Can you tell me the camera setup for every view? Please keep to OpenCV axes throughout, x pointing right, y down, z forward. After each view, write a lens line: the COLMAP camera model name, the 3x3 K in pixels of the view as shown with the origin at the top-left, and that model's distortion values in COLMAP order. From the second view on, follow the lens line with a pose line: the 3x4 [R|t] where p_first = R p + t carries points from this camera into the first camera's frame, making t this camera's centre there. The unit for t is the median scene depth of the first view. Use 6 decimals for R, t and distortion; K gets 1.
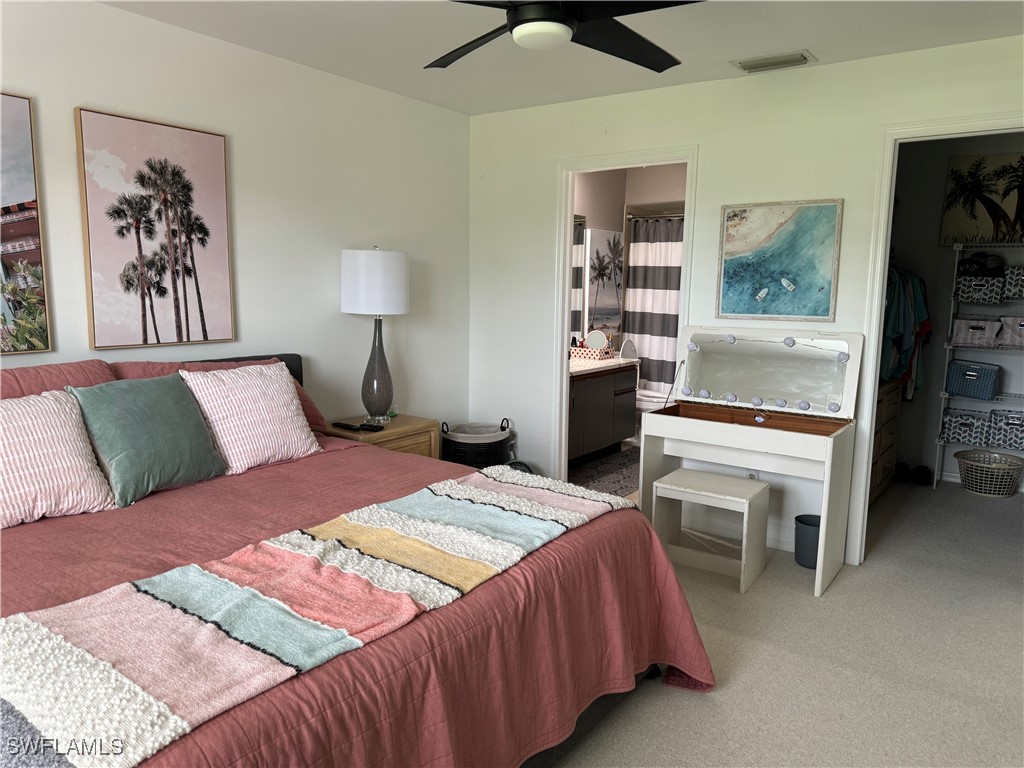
lens RADIAL K [[724.7, 0, 507.4], [0, 724.7, 383.0], [0, 0, 1]] dist [0.059806, -0.064575]
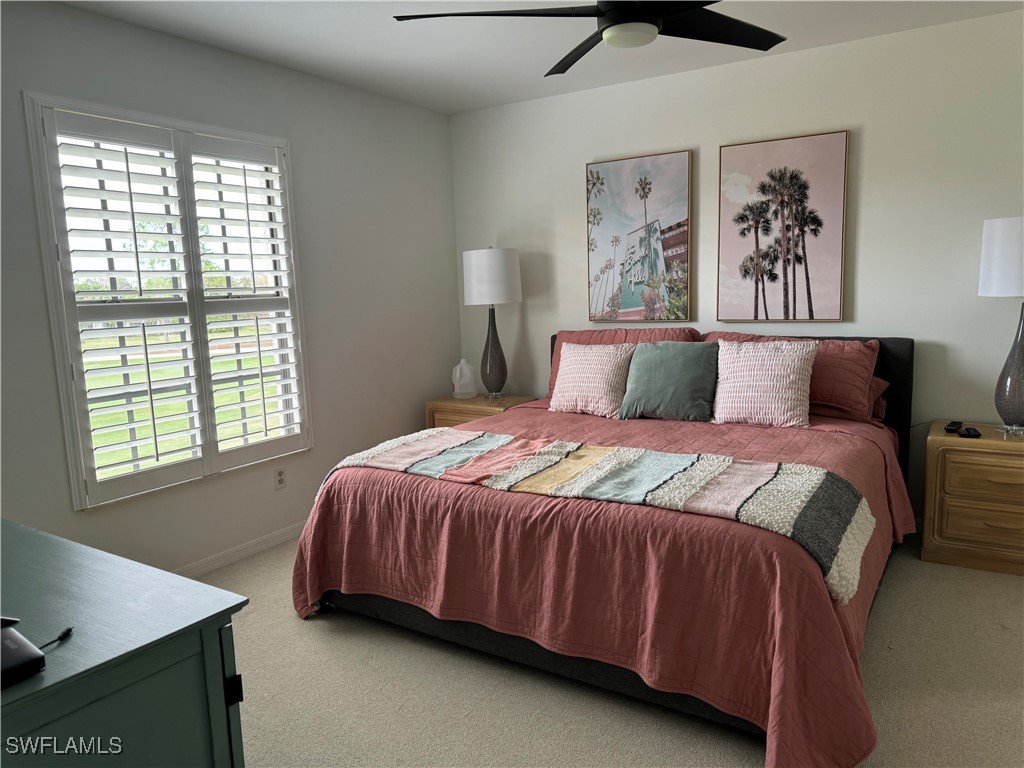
lens RADIAL K [[724.7, 0, 514.3], [0, 724.7, 384.8], [0, 0, 1]] dist [0.059806, -0.064575]
pose [[0.063912, 0.117462, -0.991019, 0.635853], [-0.105783, 0.988252, 0.110312, -0.031696], [0.992333, 0.097782, 0.075586, 0.430983]]
